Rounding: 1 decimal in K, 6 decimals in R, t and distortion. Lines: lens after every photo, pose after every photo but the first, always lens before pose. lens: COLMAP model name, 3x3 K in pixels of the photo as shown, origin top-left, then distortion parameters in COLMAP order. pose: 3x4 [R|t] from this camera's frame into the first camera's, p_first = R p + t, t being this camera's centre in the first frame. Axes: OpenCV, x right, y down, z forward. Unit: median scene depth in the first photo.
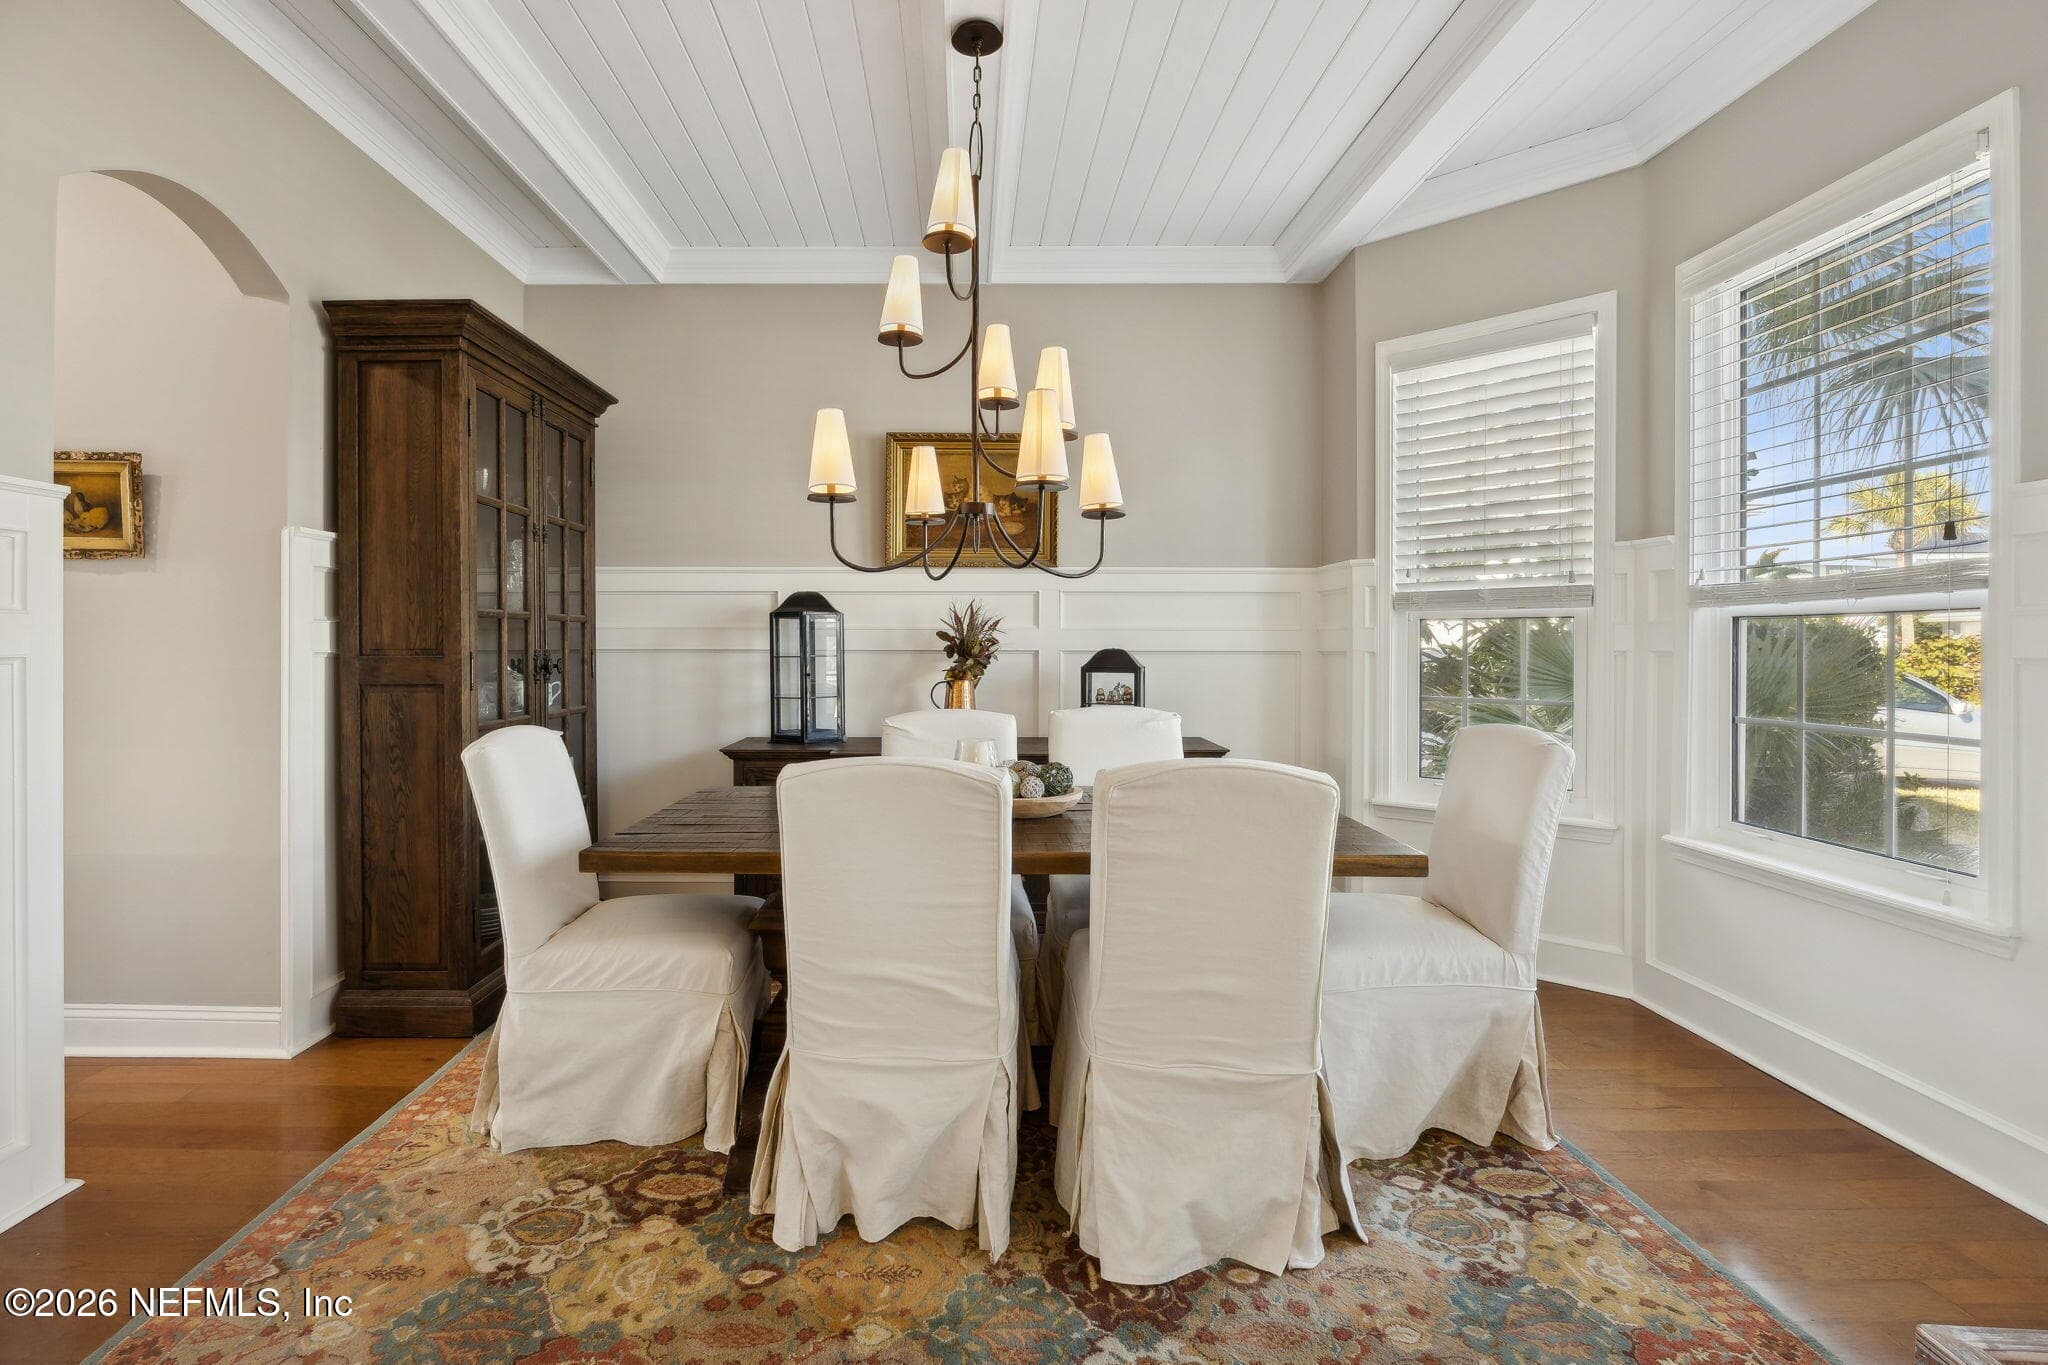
lens RADIAL K [[808.8, 0, 1015.4], [0, 808.8, 652.3], [0, 0, 1]] dist [-0.007616, 0.000095]
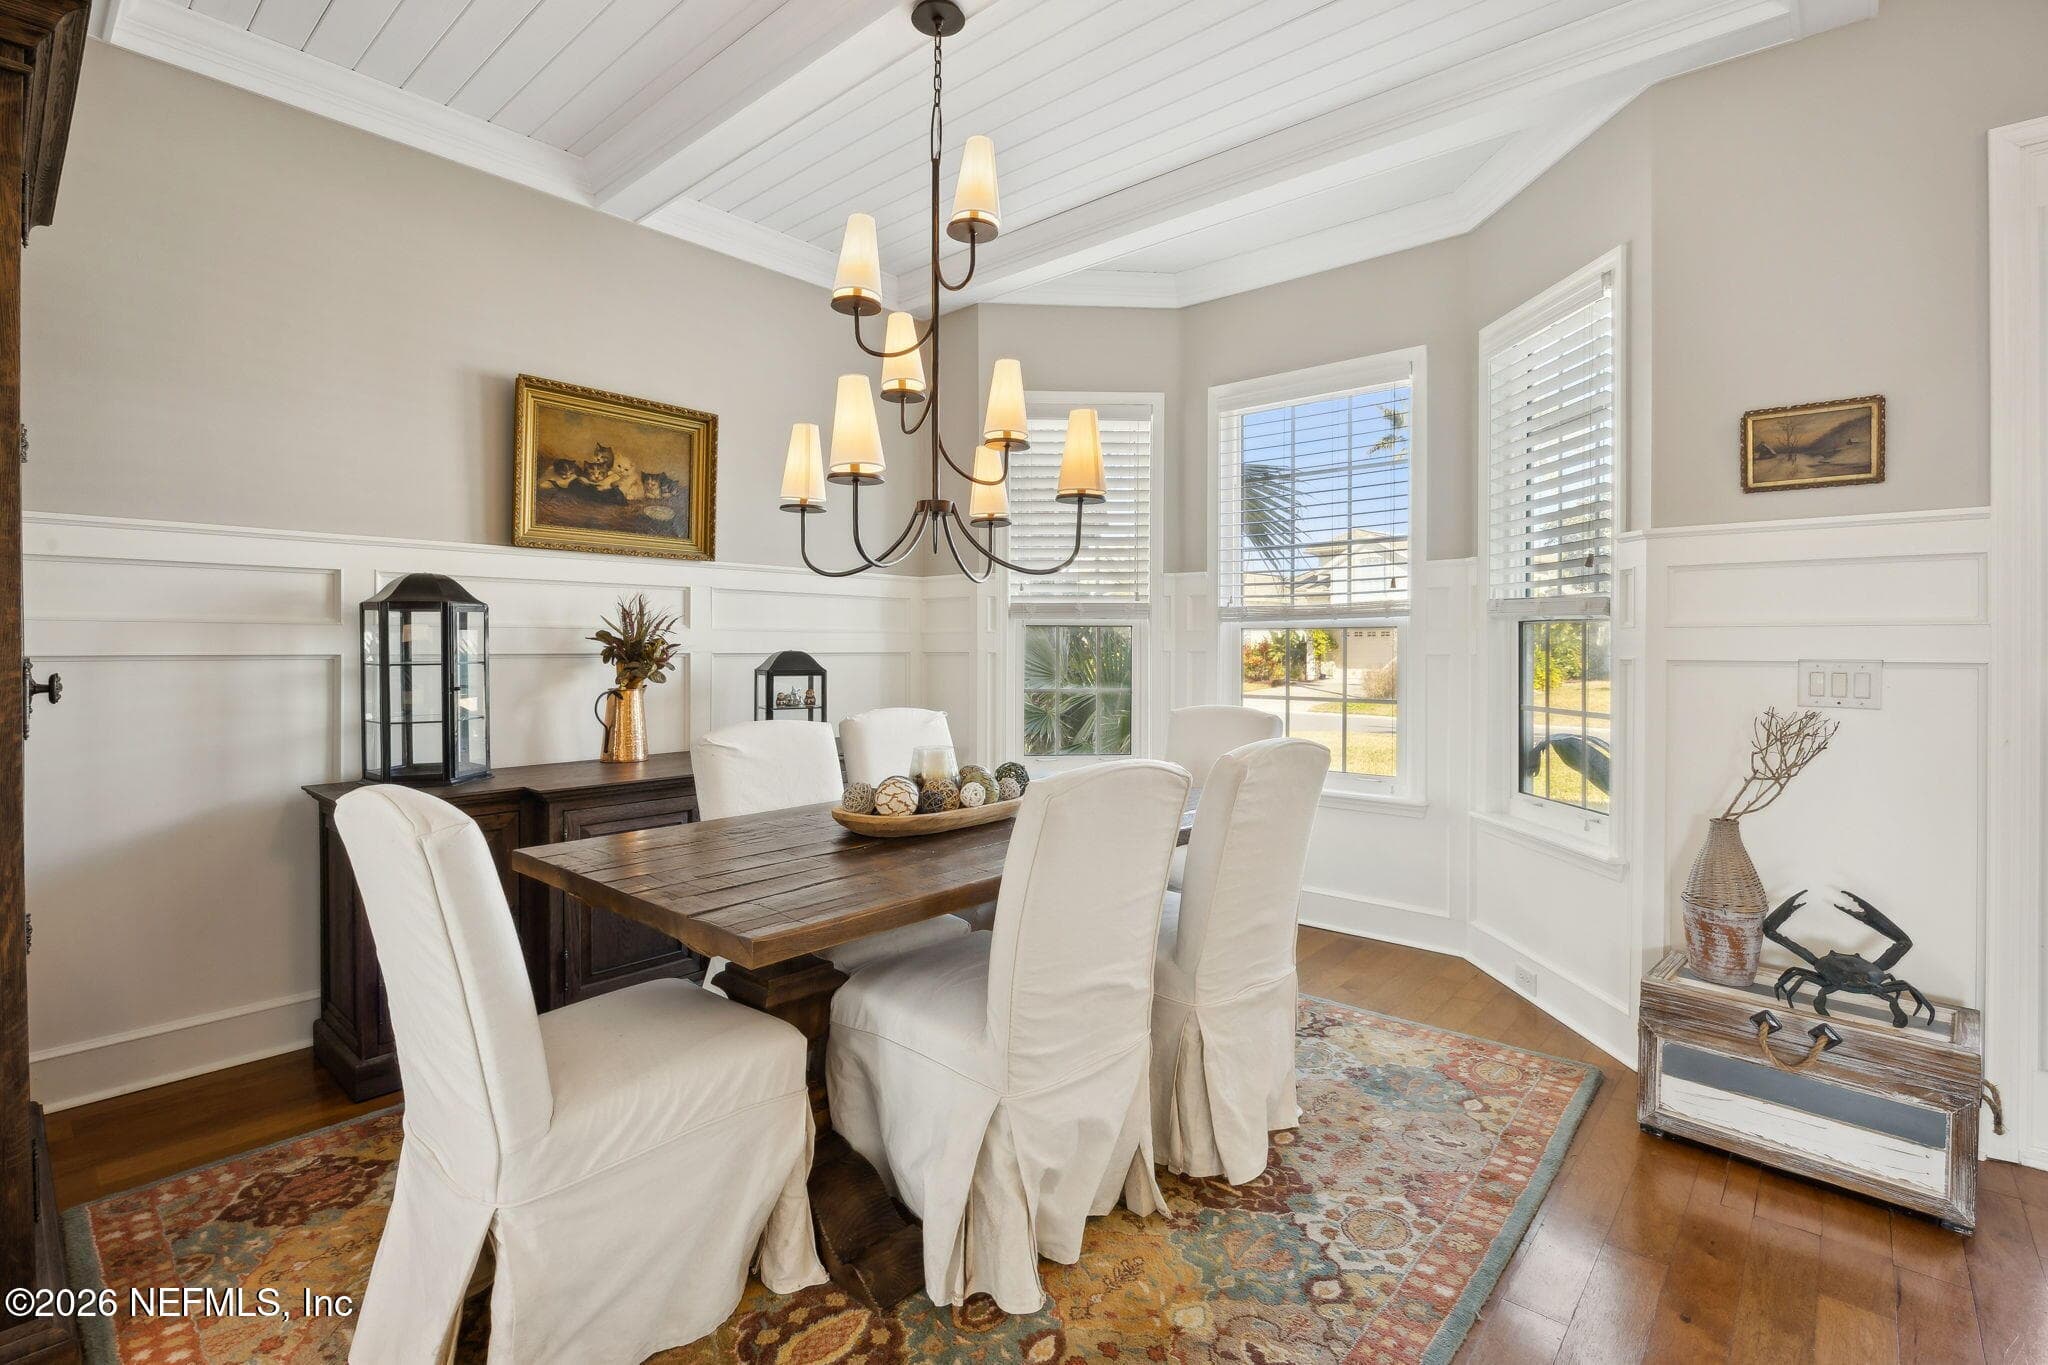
lens RADIAL K [[789.5, 0, 1020.7], [0, 789.5, 657.4], [0, 0, 1]] dist [-0.006464, 0.000030]
pose [[0.748914, -0.009438, 0.662600, -0.361878], [0.005713, 0.999953, 0.007786, -0.003365], [-0.662643, -0.002046, 0.748933, 0.140833]]
